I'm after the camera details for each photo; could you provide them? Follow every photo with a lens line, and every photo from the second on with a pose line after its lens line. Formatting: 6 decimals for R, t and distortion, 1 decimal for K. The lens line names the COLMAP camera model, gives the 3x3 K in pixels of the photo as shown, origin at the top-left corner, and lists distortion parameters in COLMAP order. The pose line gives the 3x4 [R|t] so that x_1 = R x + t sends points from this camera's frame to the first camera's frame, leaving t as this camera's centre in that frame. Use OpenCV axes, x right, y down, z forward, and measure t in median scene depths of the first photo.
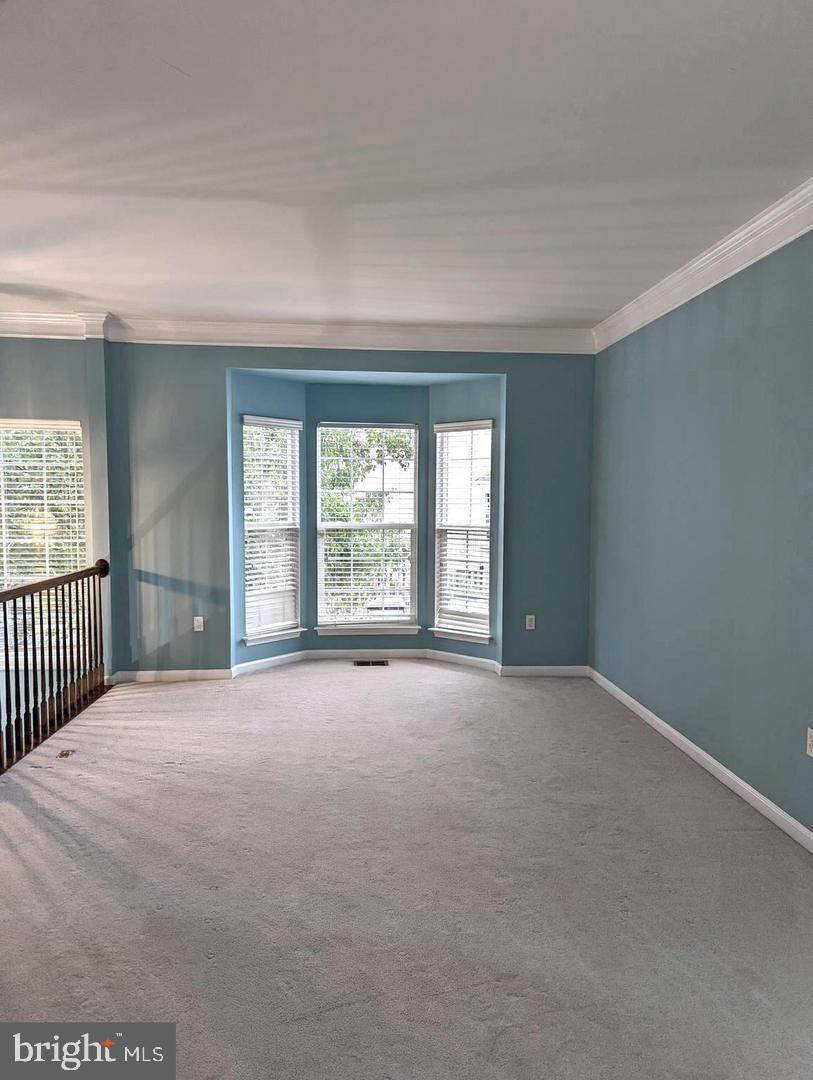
lens RADIAL K [[770.1, 0, 438.9], [0, 770.1, 527.6], [0, 0, 1]] dist [0.069397, -0.050614]
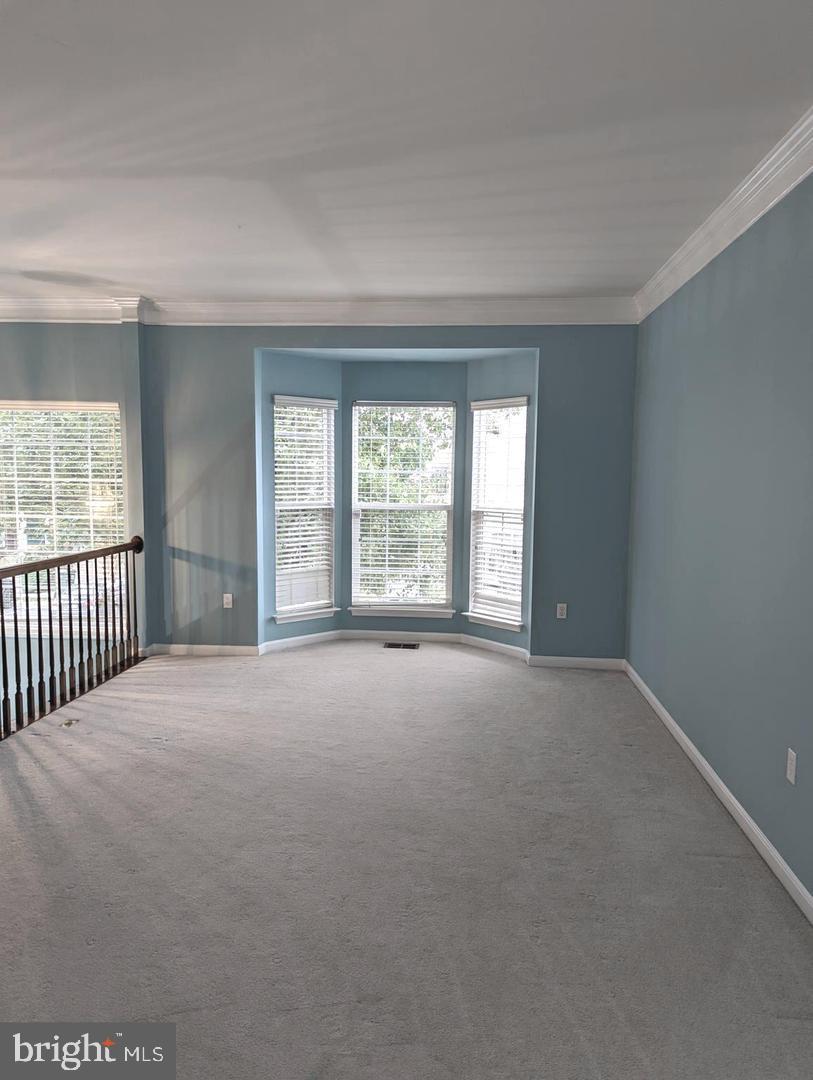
lens RADIAL K [[770.1, 0, 438.5], [0, 770.1, 521.5], [0, 0, 1]] dist [0.069397, -0.050614]
pose [[0.986121, 0.016075, -0.165248, 0.134155], [-0.012472, 0.999662, 0.022817, -0.007153], [0.165559, -0.020439, 0.985988, 0.045116]]
